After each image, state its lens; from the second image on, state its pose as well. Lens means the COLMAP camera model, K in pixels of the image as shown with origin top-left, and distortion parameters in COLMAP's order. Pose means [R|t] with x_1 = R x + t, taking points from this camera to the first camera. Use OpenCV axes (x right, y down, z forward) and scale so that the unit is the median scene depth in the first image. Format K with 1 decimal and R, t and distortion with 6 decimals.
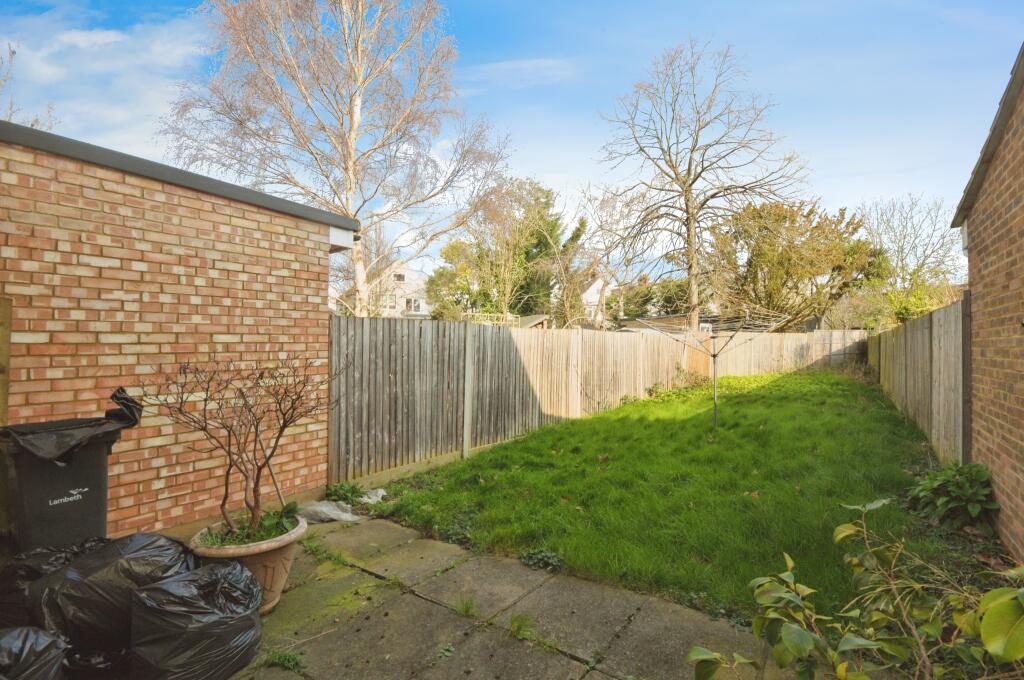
lens RADIAL K [[472.9, 0, 510.8], [0, 472.9, 356.4], [0, 0, 1]] dist [-0.000094, -0.011271]
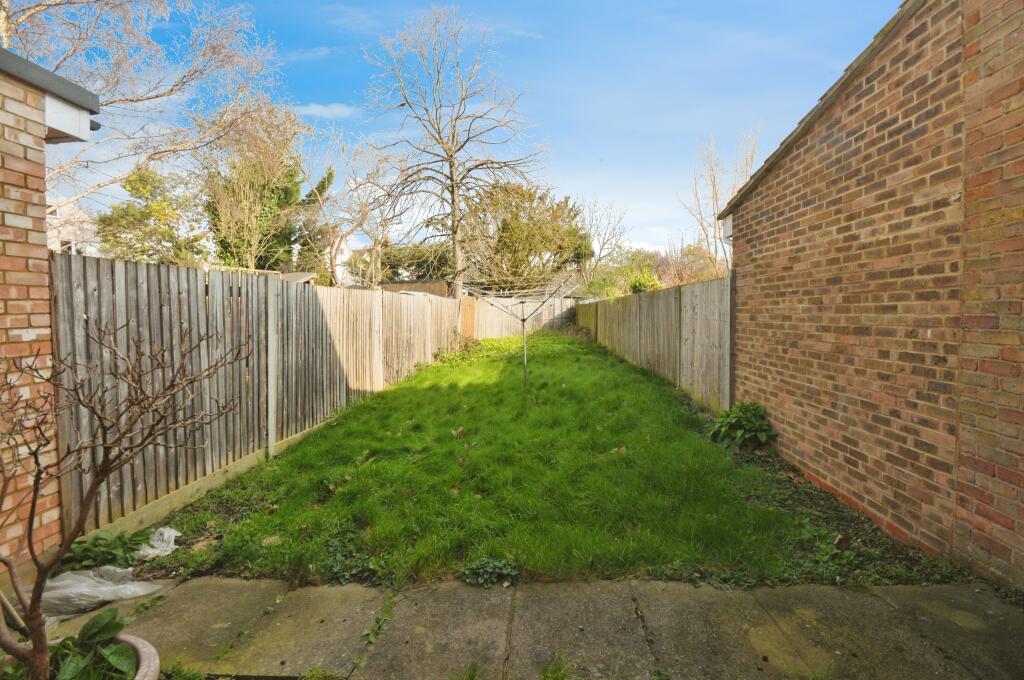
lens RADIAL K [[466.6, 0, 519.8], [0, 466.6, 341.6], [0, 0, 1]] dist [0.005156, -0.010990]
pose [[0.834722, -0.028309, 0.549944, -0.196599], [0.003253, 0.998914, 0.046483, -0.002721], [-0.550662, -0.037012, 0.833907, 0.192855]]
